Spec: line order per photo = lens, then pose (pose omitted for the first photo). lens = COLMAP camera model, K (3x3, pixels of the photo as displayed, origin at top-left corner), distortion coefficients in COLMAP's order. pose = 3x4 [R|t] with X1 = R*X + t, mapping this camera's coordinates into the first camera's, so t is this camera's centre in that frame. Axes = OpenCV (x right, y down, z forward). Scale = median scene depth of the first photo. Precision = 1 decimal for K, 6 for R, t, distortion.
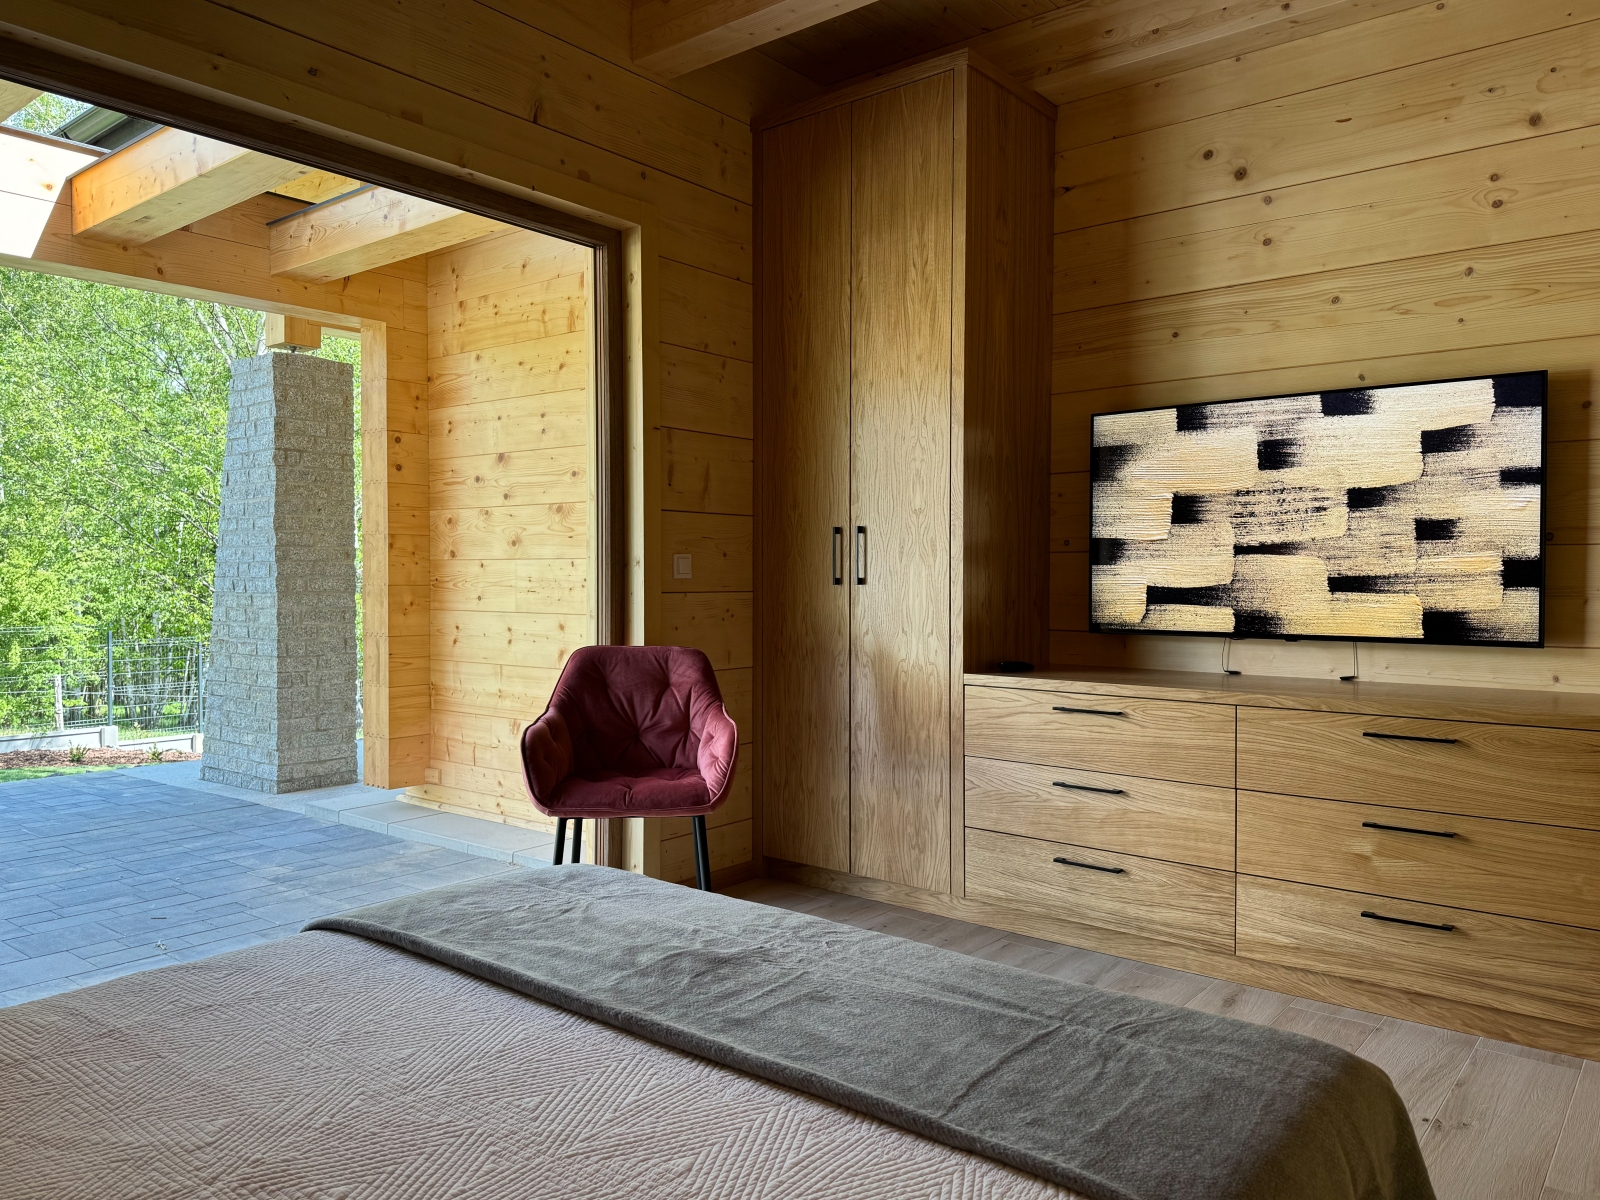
lens RADIAL K [[1143.8, 0, 800.0], [0, 1143.8, 598.2], [0, 0, 1]] dist [0.027903, -0.019594]
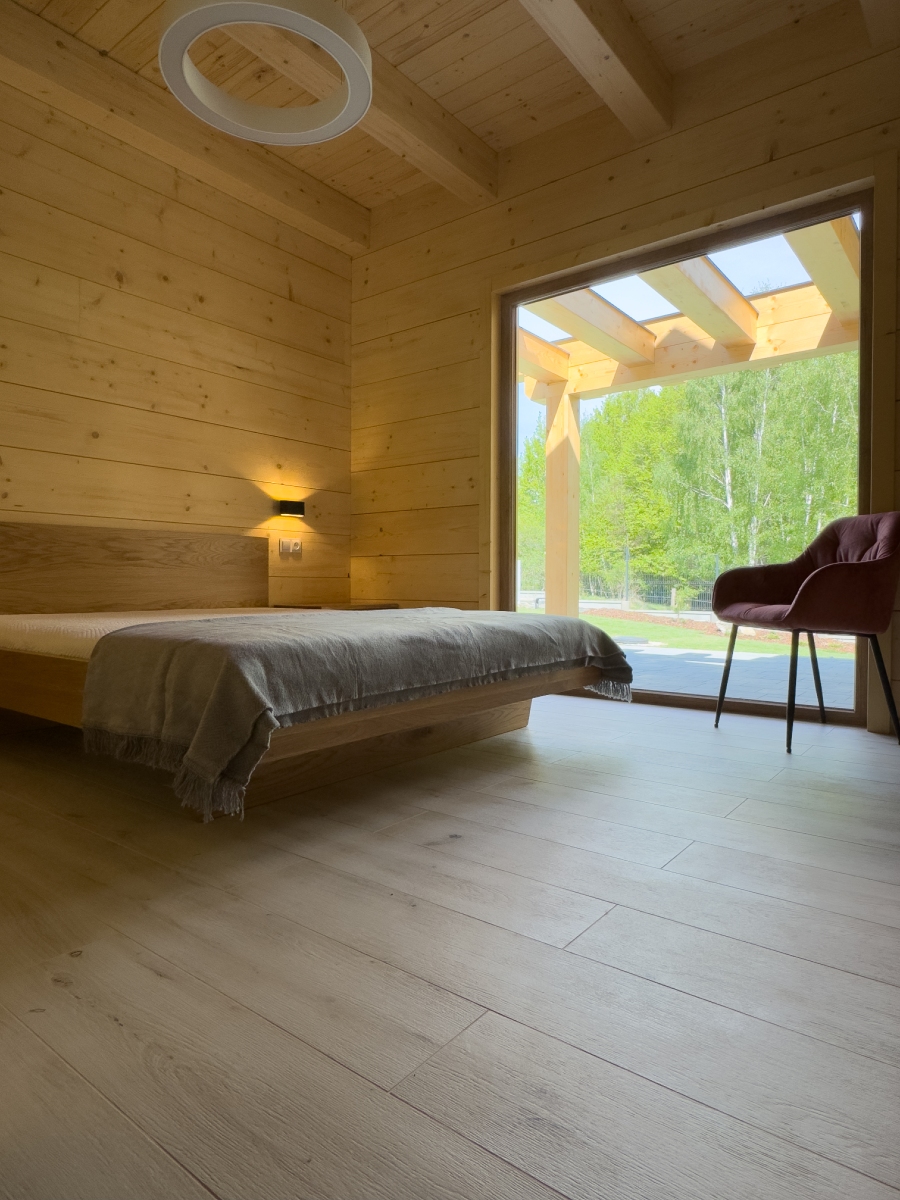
lens RADIAL K [[716.4, 0, 450.2], [0, 716.4, 596.9], [0, 0, 1]] dist [-0.003614, -0.000919]
pose [[0.015204, 0.018460, -0.999714, 0.658411], [-0.023045, 0.999570, 0.018107, 0.132962], [0.999619, 0.022763, 0.015623, 0.558685]]
